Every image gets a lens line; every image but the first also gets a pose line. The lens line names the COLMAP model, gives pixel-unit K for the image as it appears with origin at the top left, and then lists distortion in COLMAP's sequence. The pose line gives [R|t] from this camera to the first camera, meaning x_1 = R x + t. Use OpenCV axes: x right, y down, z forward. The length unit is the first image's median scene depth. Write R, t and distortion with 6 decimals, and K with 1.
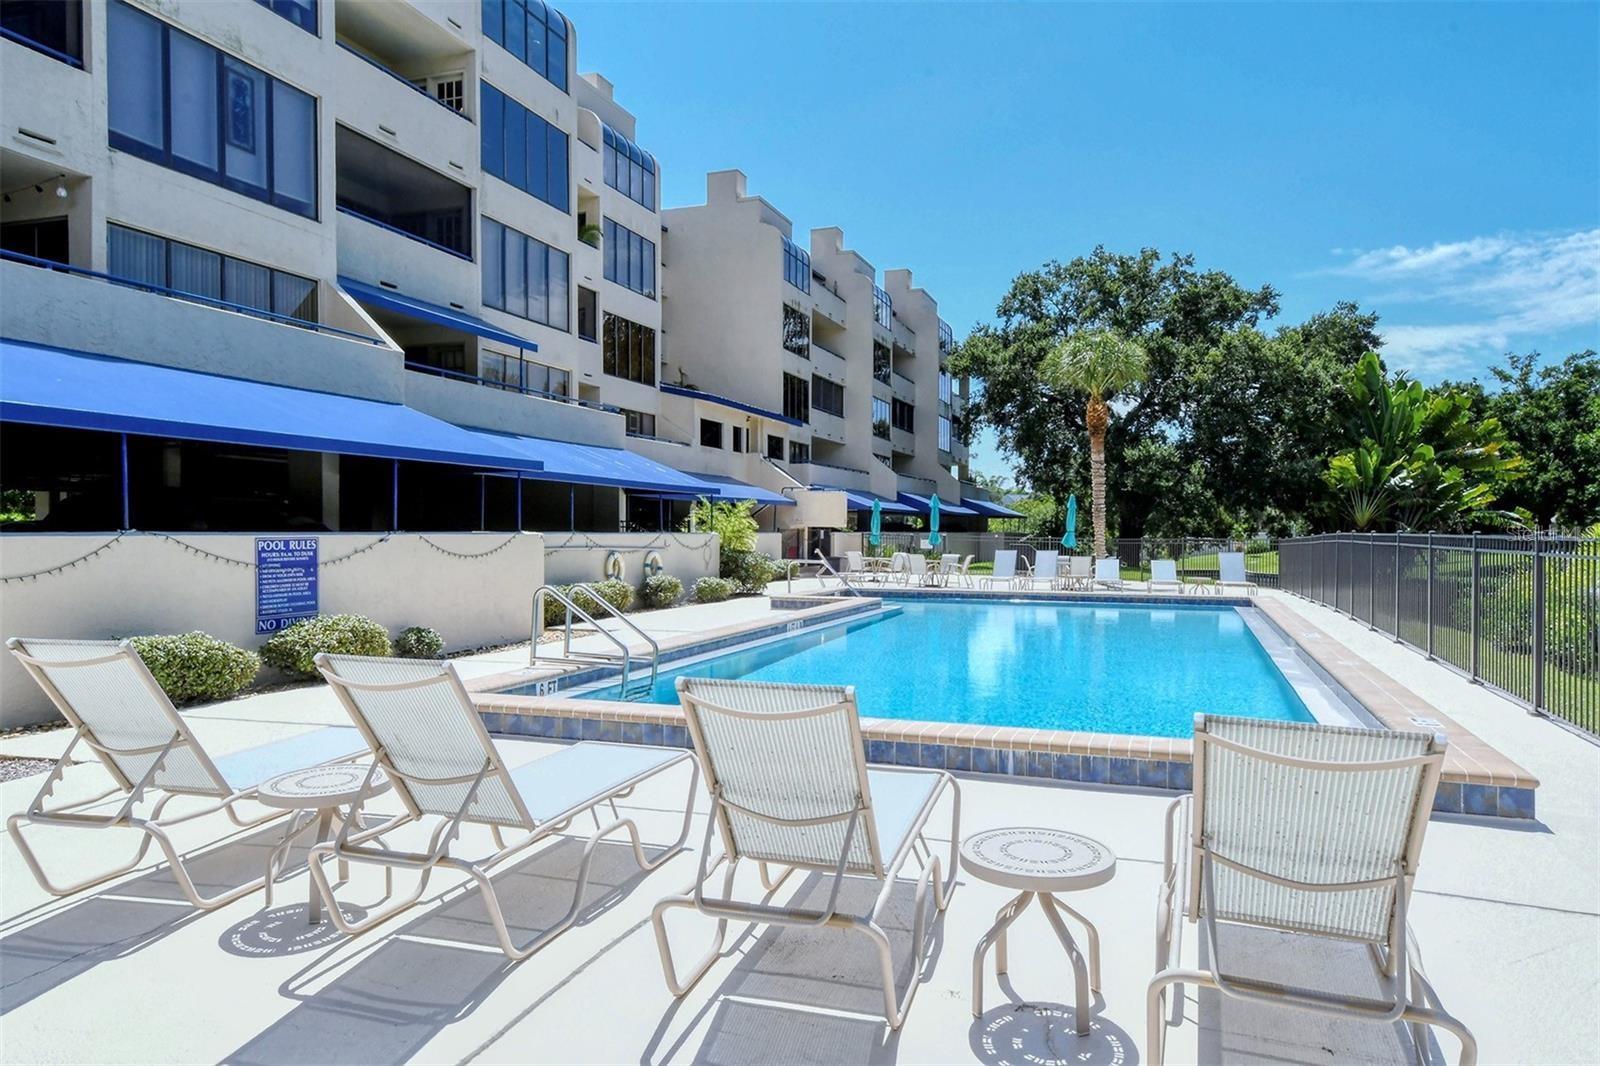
lens RADIAL K [[1062.2, 0, 798.9], [0, 1062.2, 535.6], [0, 0, 1]] dist [0.071755, -0.010399]
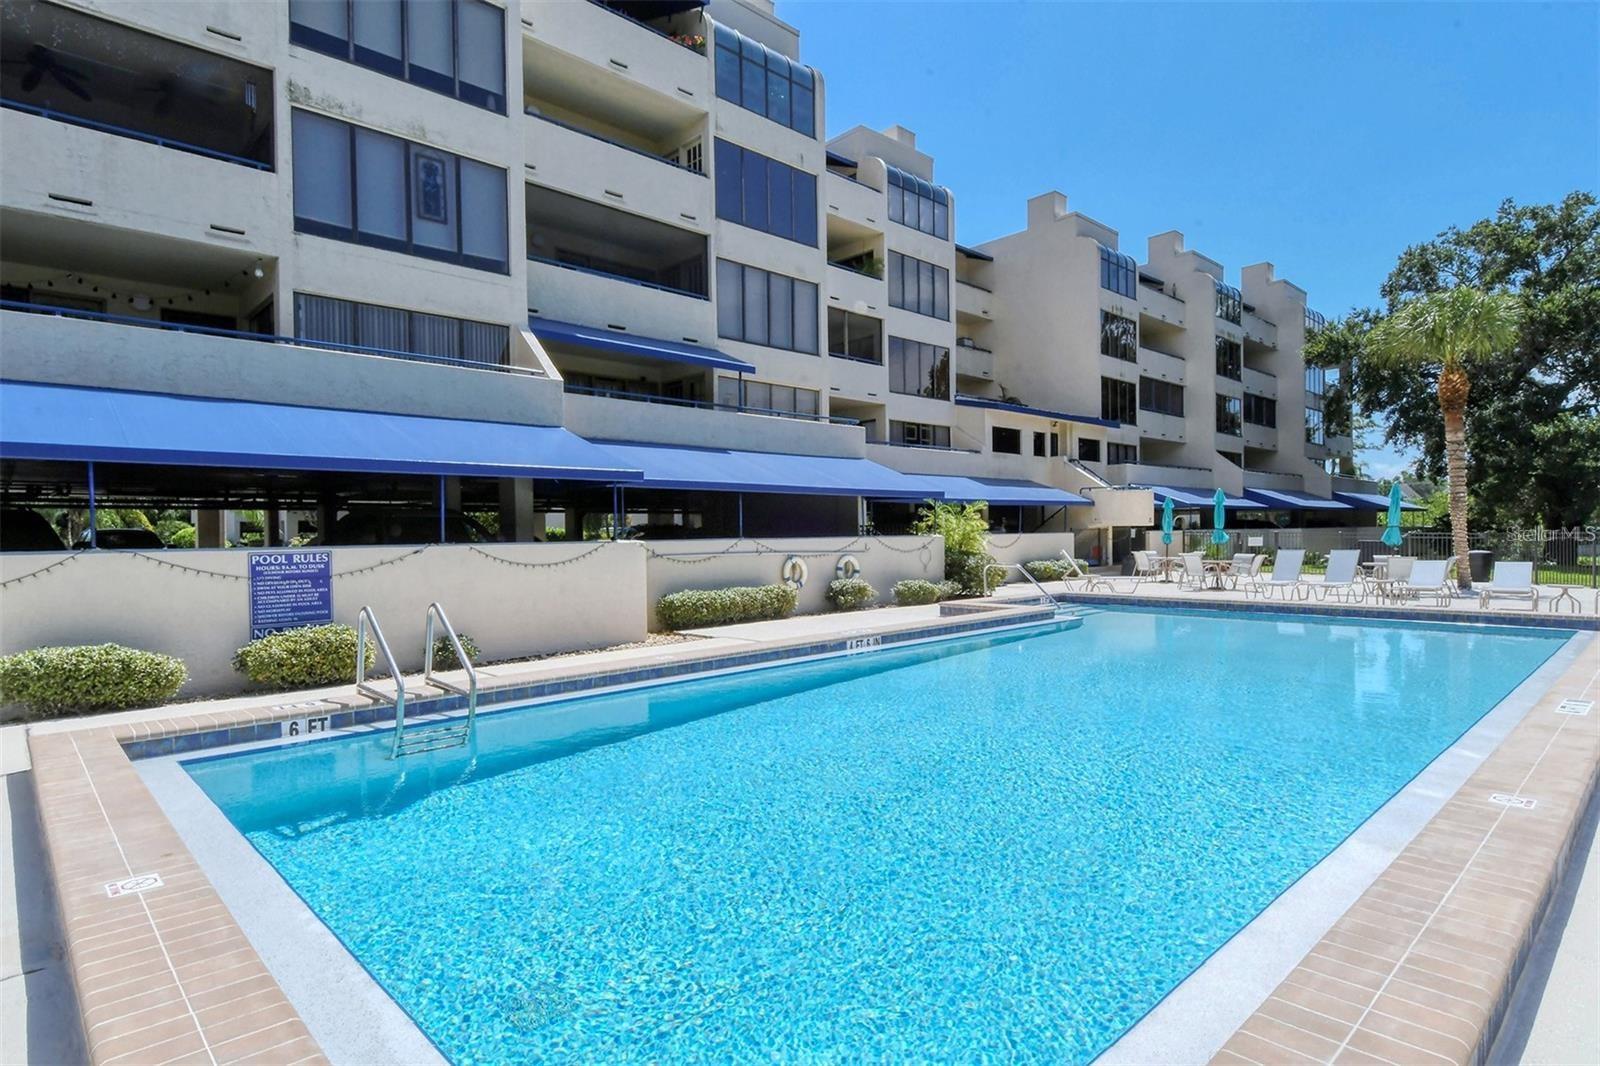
lens RADIAL K [[869.8, 0, 800.6], [0, 869.8, 541.9], [0, 0, 1]] dist [0.037676, -0.010249]
pose [[0.900492, -0.016632, -0.434554, 0.155165], [0.018922, 0.999821, 0.000945, 0.000384], [0.434460, -0.009074, 0.900645, 0.186689]]
